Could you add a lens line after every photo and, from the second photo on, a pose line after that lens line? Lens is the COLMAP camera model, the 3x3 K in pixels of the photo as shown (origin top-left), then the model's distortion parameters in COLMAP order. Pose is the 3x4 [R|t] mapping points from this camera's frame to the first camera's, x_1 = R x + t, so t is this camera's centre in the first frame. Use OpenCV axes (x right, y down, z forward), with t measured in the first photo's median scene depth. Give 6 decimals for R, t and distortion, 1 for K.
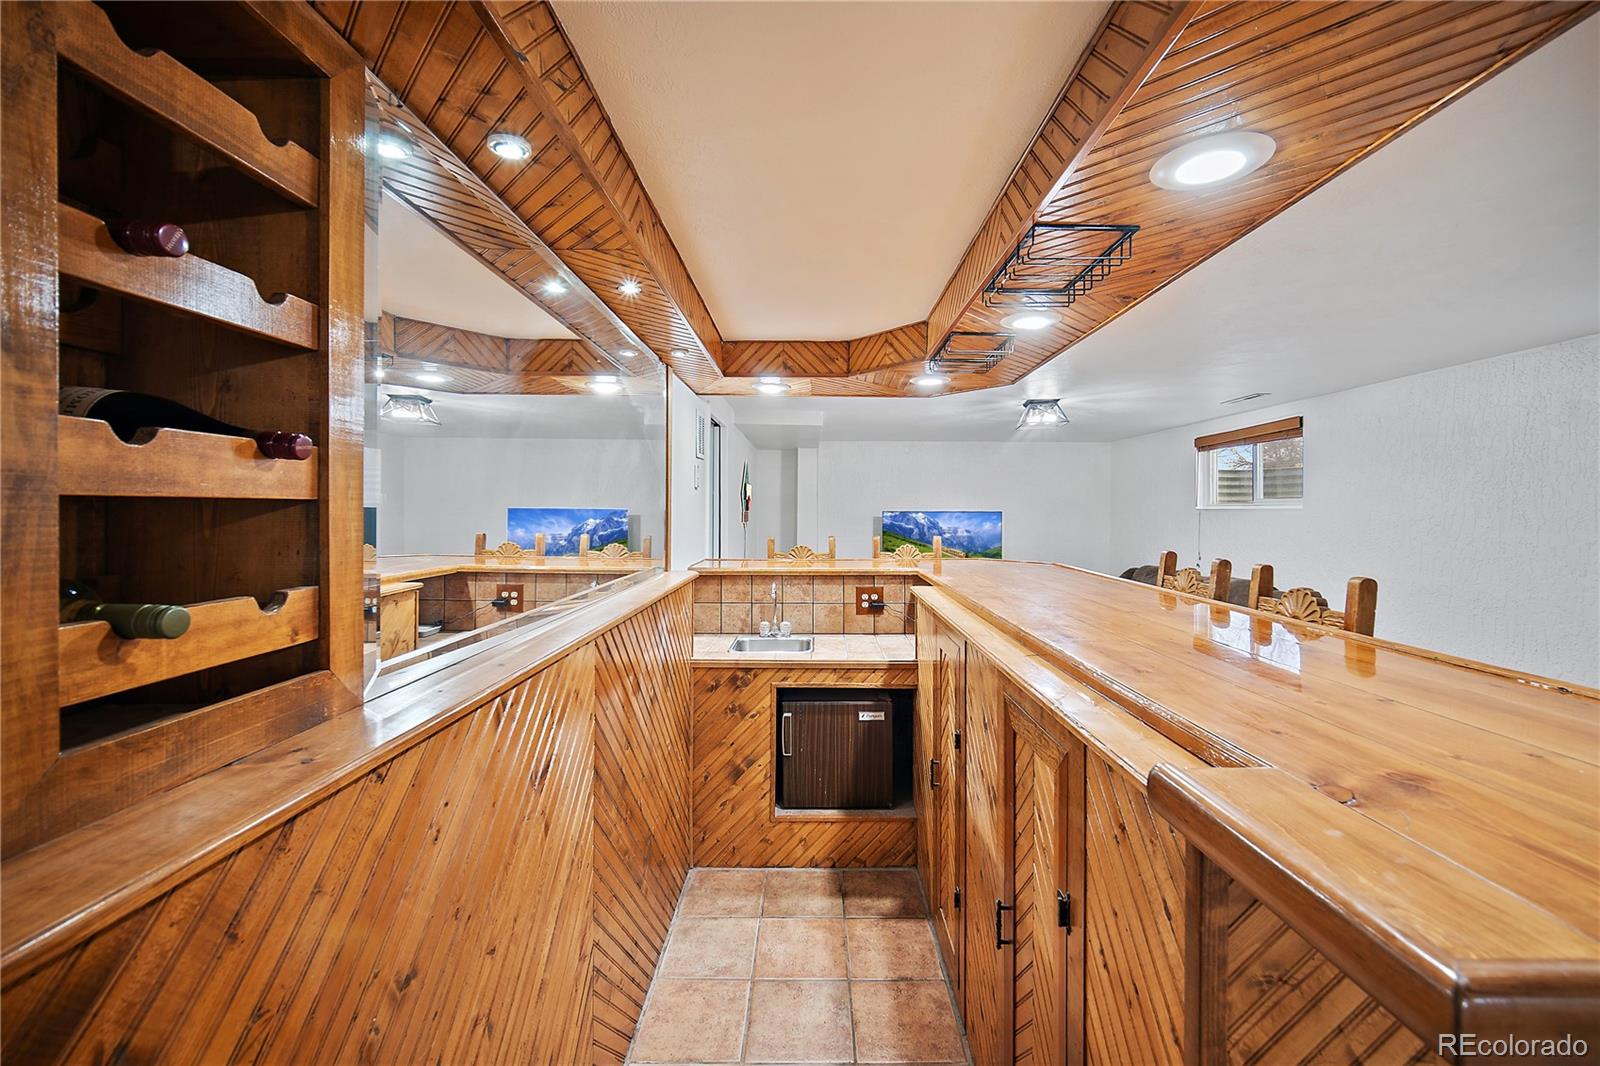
lens RADIAL K [[642.9, 0, 805.9], [0, 642.9, 506.2], [0, 0, 1]] dist [-0.001387, 0.000386]
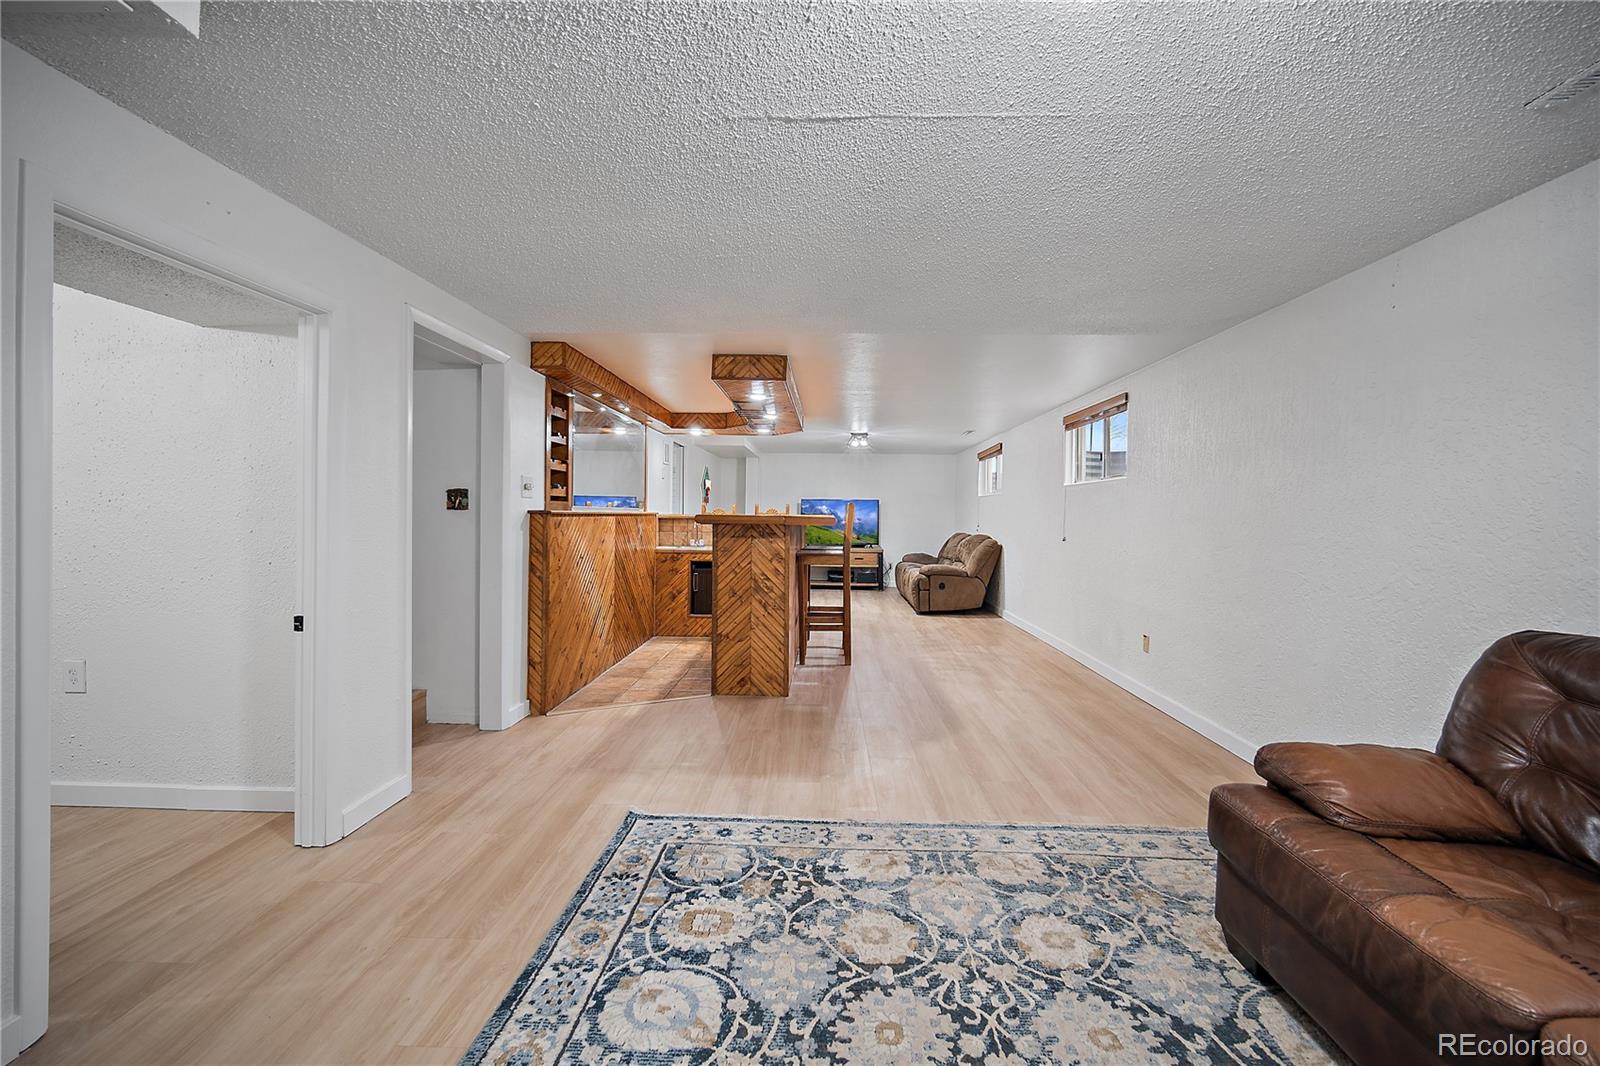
lens RADIAL K [[642.9, 0, 805.9], [0, 642.9, 506.2], [0, 0, 1]] dist [-0.001387, 0.000386]
pose [[0.999493, 0.003835, -0.031610, 0.441958], [-0.004127, 0.999950, -0.009162, 0.096839], [0.031574, 0.009288, 0.999458, -1.326422]]
